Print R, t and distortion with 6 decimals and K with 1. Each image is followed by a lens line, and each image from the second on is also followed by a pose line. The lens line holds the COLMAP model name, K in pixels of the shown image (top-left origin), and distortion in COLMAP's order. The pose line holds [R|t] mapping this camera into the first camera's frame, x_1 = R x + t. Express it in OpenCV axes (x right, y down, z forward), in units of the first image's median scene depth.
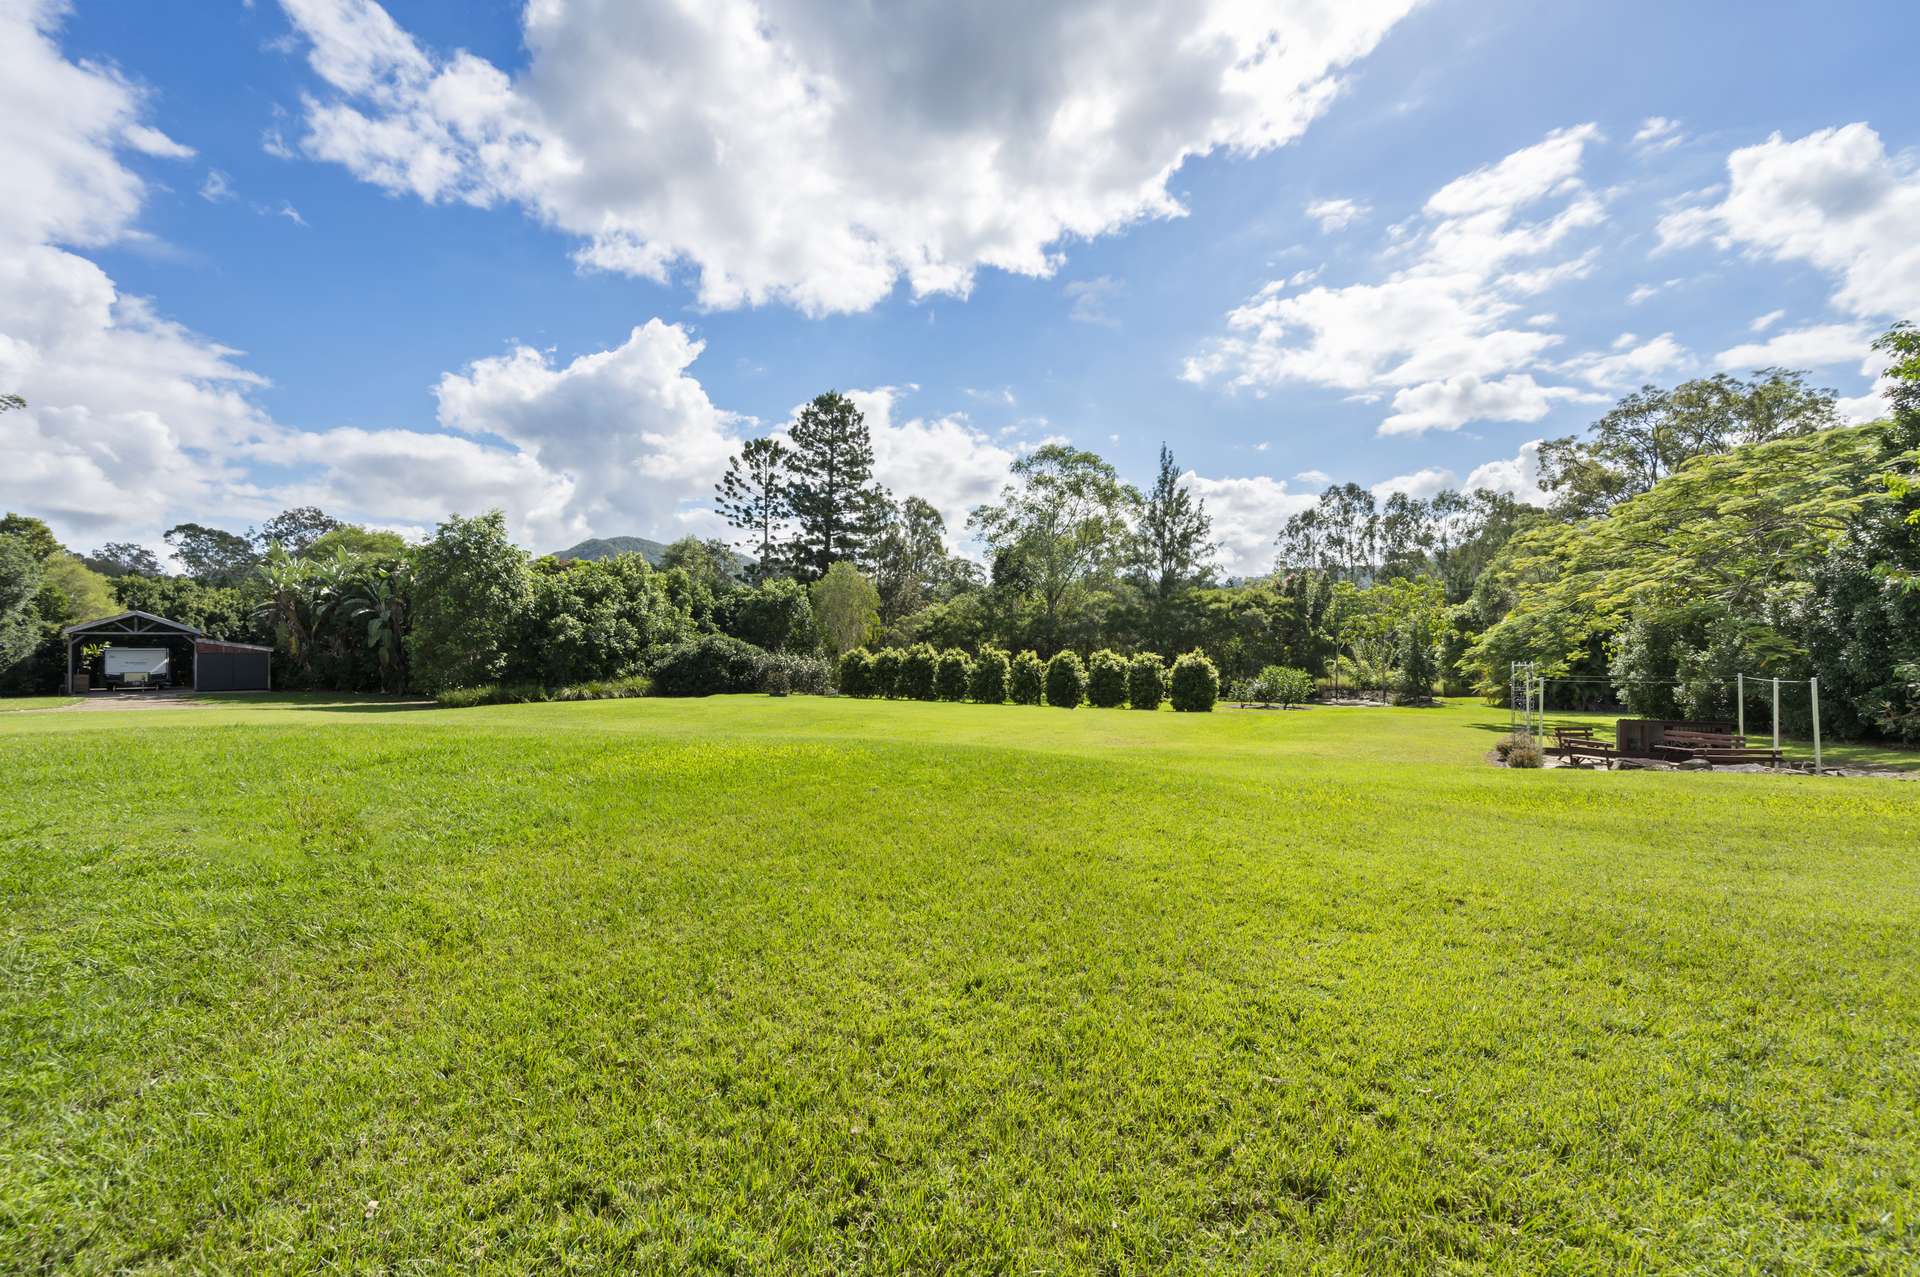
lens RADIAL K [[769.2, 0, 961.0], [0, 769.2, 642.4], [0, 0, 1]] dist [0.000223, 0.000000]
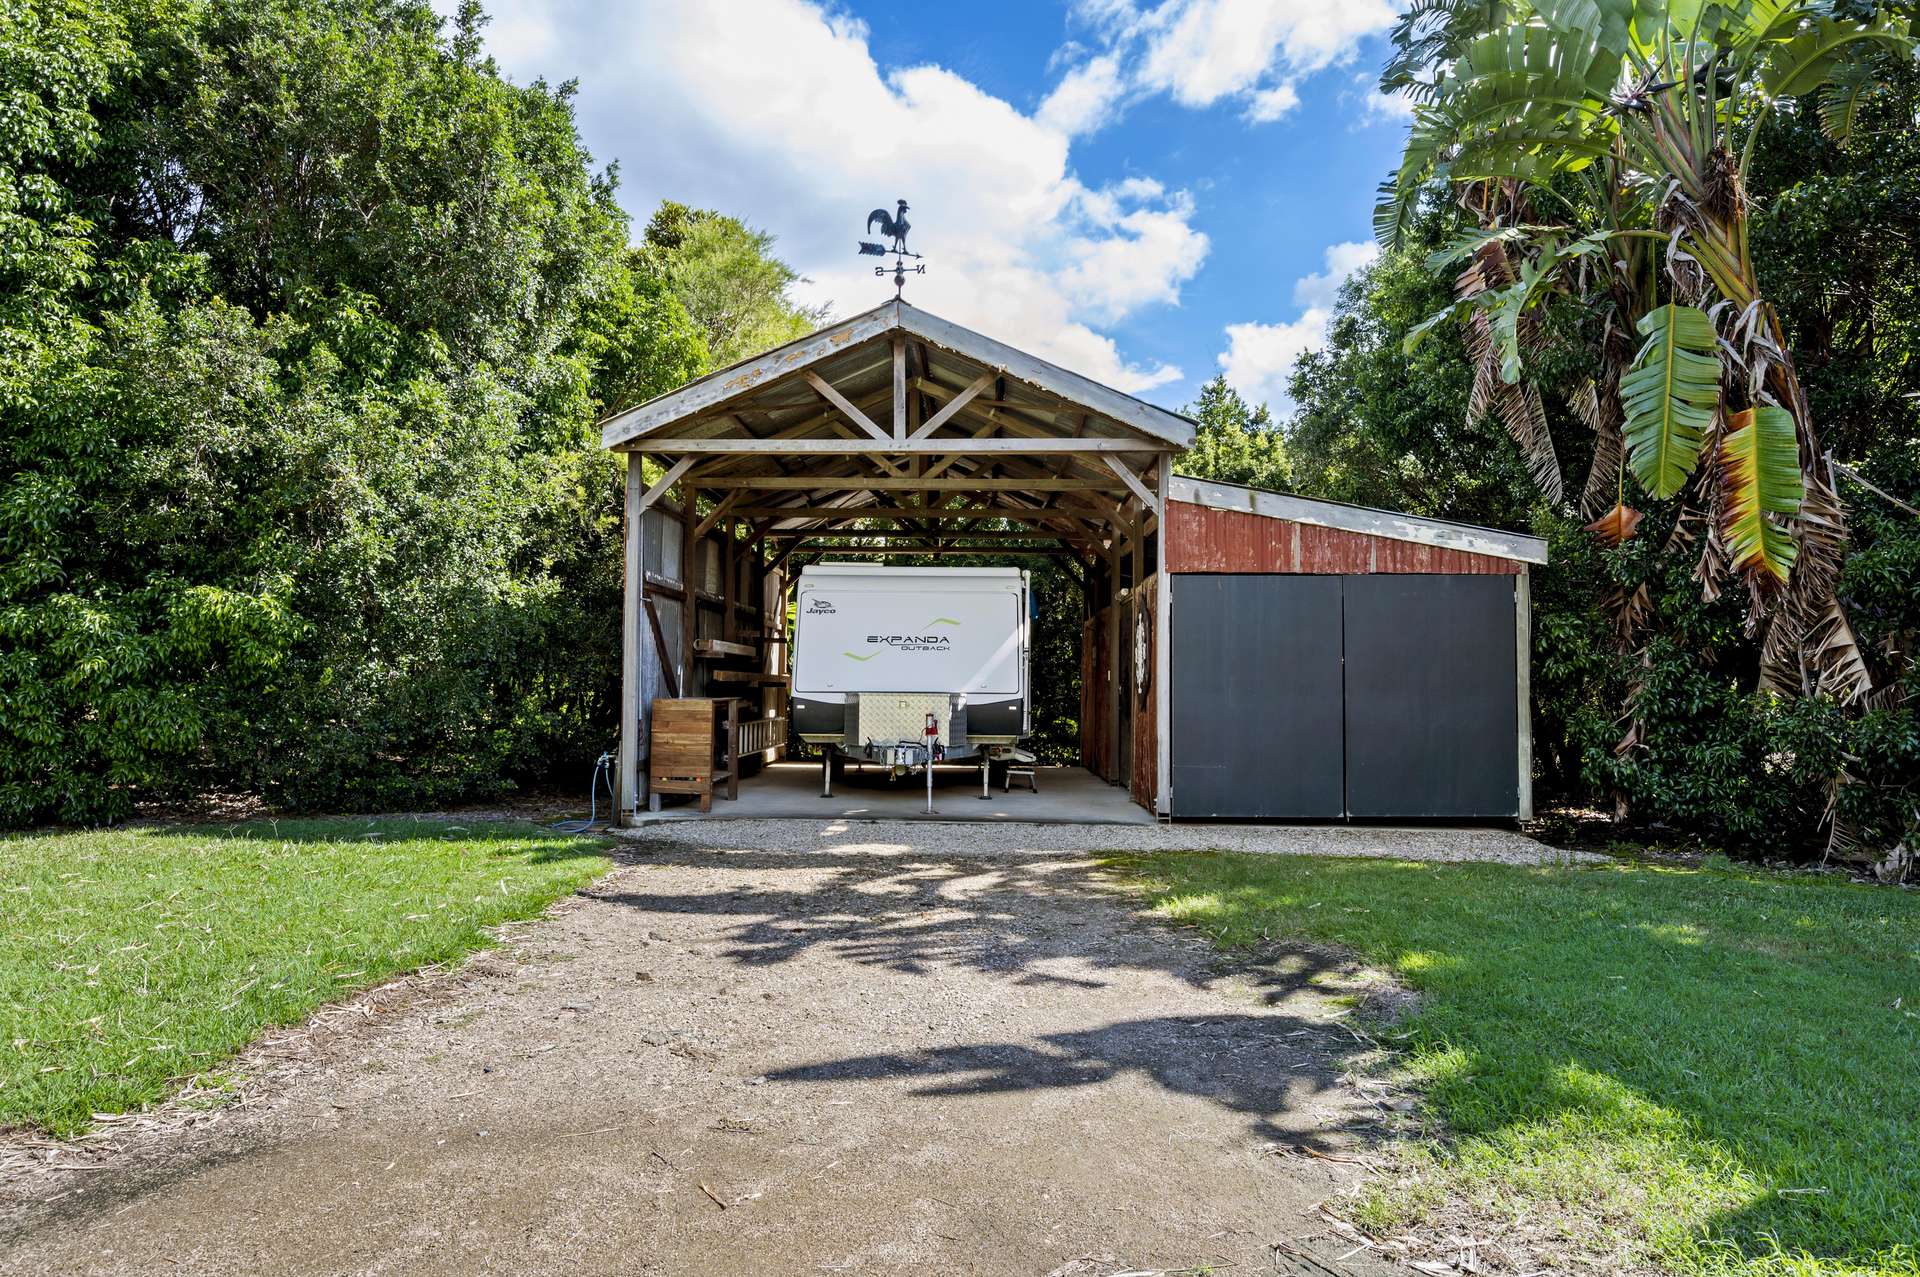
lens RADIAL K [[1219.8, 0, 960.2], [0, 1219.8, 642.1], [0, 0, 1]] dist [-0.000320, -0.000054]
pose [[0.681521, -0.025162, -0.731366, -0.839357], [0.002069, 0.999471, -0.032458, 0.035344], [0.731796, 0.020607, 0.681213, 0.799695]]
